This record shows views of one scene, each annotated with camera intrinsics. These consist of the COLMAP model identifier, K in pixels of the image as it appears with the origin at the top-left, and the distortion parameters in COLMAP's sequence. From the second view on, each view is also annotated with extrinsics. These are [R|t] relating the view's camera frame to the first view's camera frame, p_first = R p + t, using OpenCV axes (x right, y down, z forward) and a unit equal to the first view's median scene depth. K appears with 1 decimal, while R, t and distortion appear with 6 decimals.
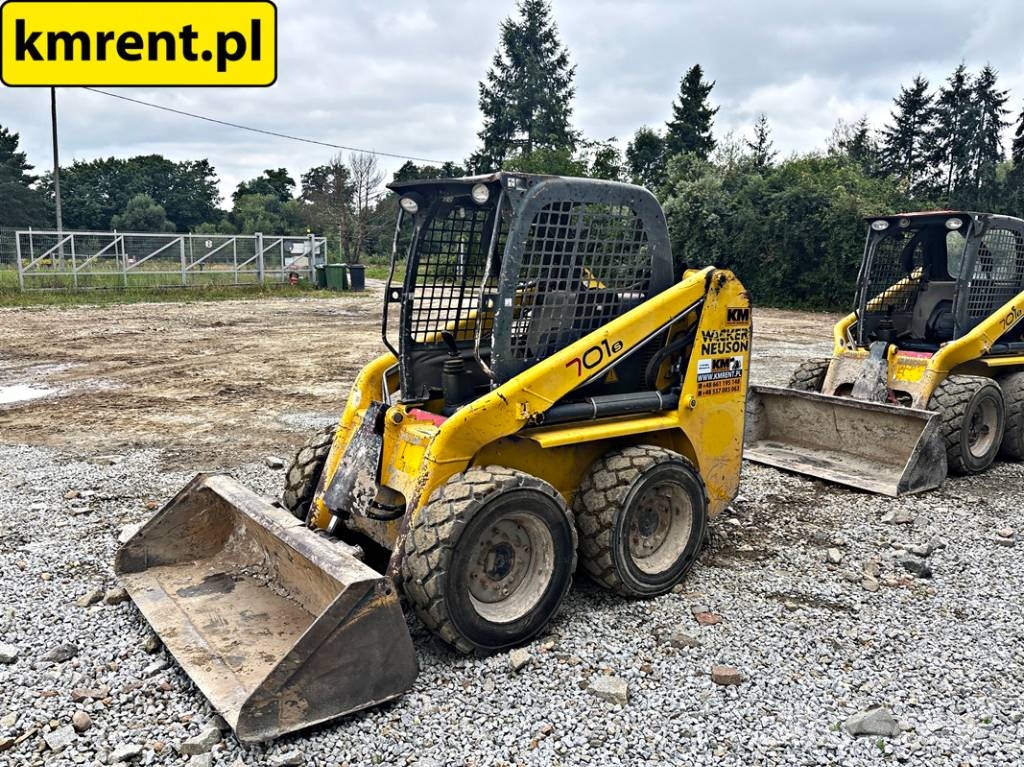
lens RADIAL K [[774.2, 0, 512.5], [0, 774.2, 379.1], [0, 0, 1]] dist [0.038196, -0.042536]
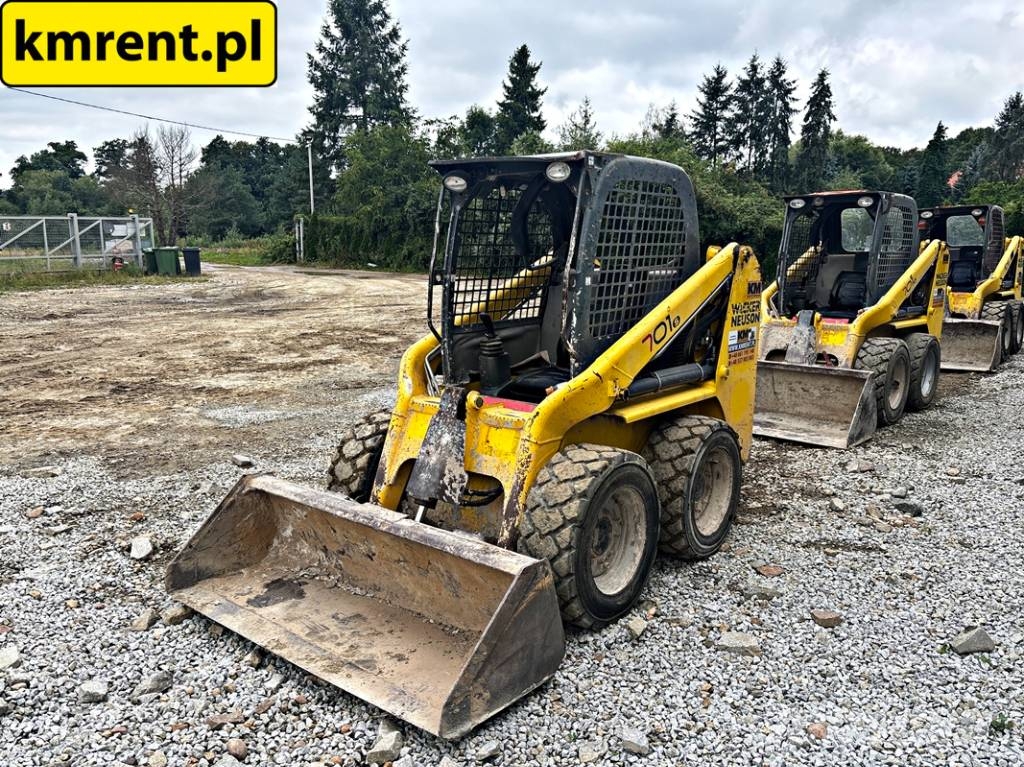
lens RADIAL K [[772.8, 0, 513.7], [0, 772.8, 386.0], [0, 0, 1]] dist [0.035340, -0.033746]
pose [[0.974746, -0.054064, 0.216673, -0.270748], [0.046577, 0.998133, 0.039517, -0.006190], [-0.218404, -0.028427, 0.975444, 0.029903]]
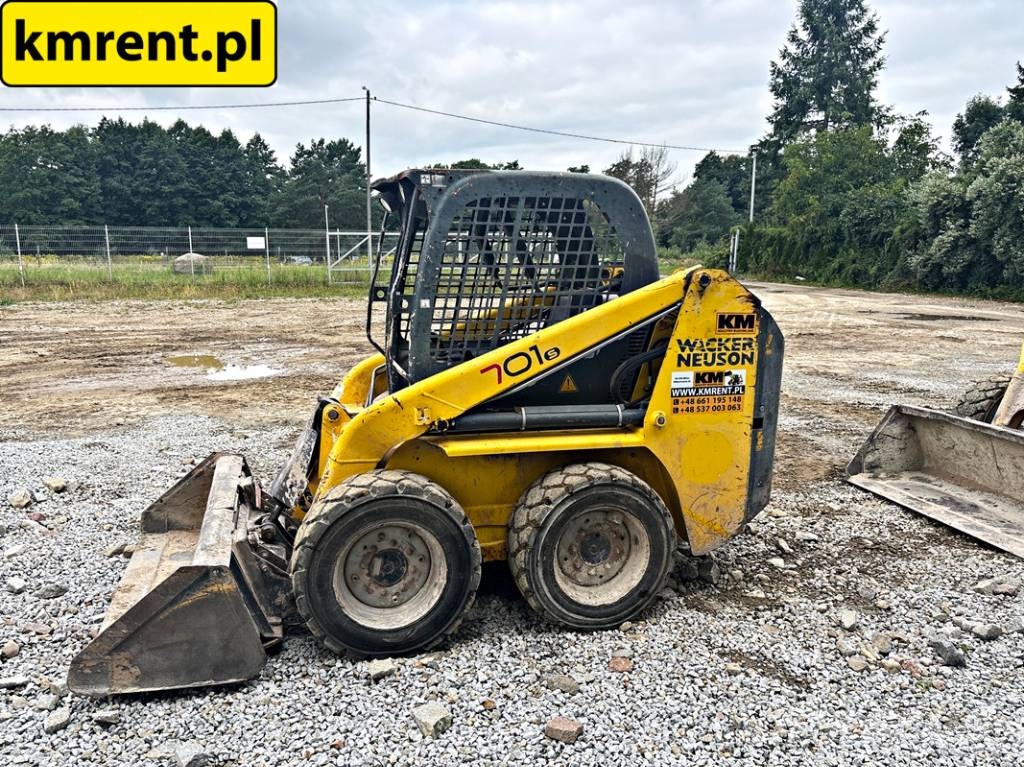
lens RADIAL K [[775.5, 0, 511.7], [0, 775.5, 388.4], [0, 0, 1]] dist [0.040748, -0.043379]
pose [[0.928447, 0.055628, -0.367276, 0.381102], [-0.048592, 0.998415, 0.028382, -0.021646], [0.368273, -0.008505, 0.929679, 0.113339]]
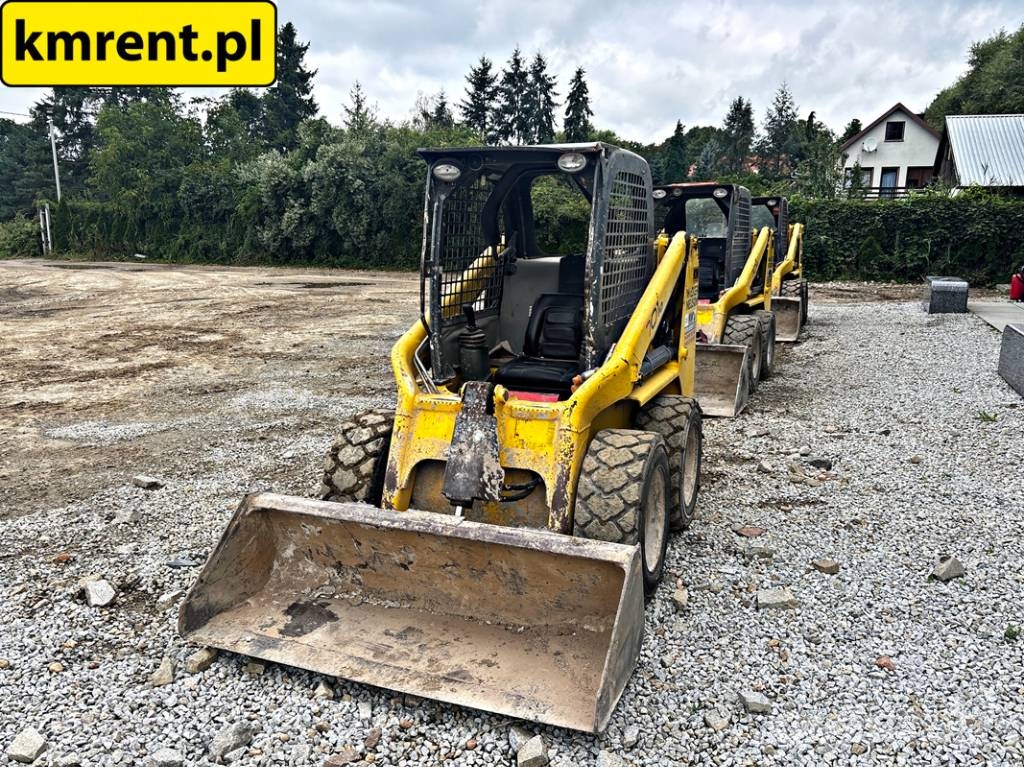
lens RADIAL K [[772.3, 0, 518.4], [0, 772.3, 382.7], [0, 0, 1]] dist [0.037363, -0.039049]
pose [[0.866766, -0.115890, 0.485063, -0.513537], [0.092771, 0.993117, 0.071499, -0.028793], [-0.490011, -0.016973, 0.871551, 0.129654]]
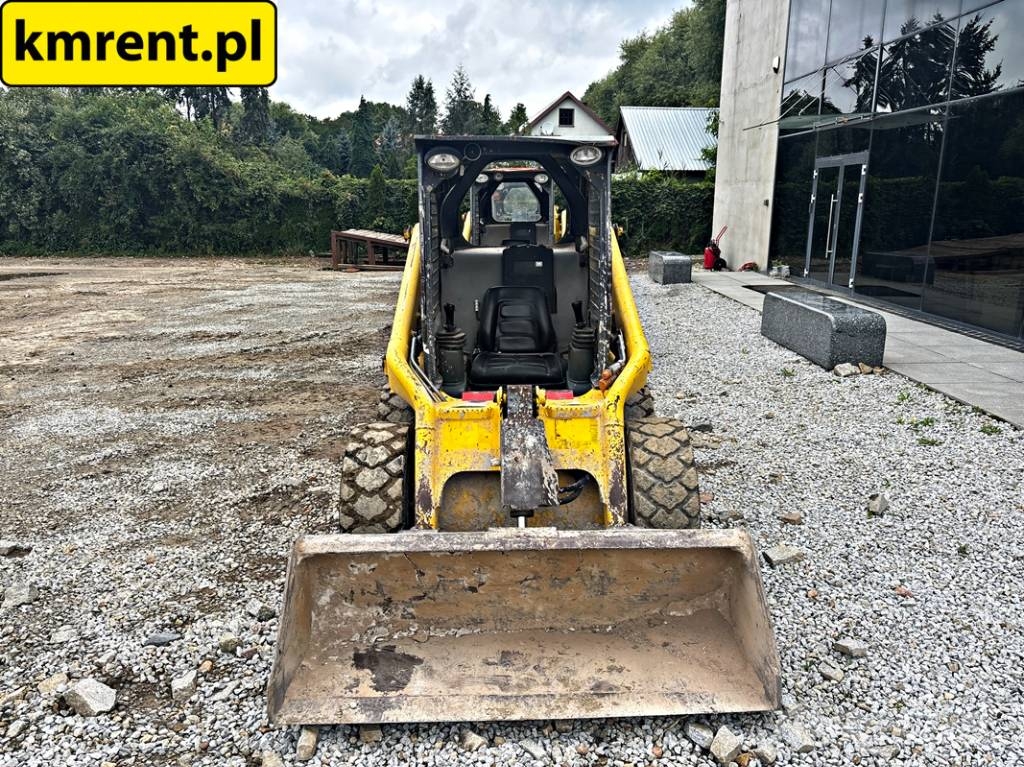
lens RADIAL K [[772.3, 0, 518.4], [0, 772.3, 382.7], [0, 0, 1]] dist [0.037363, -0.039049]
pose [[0.605422, -0.198686, 0.770706, -0.758922], [0.136503, 0.979913, 0.145389, -0.092113], [-0.784112, 0.017182, 0.620382, 0.378966]]
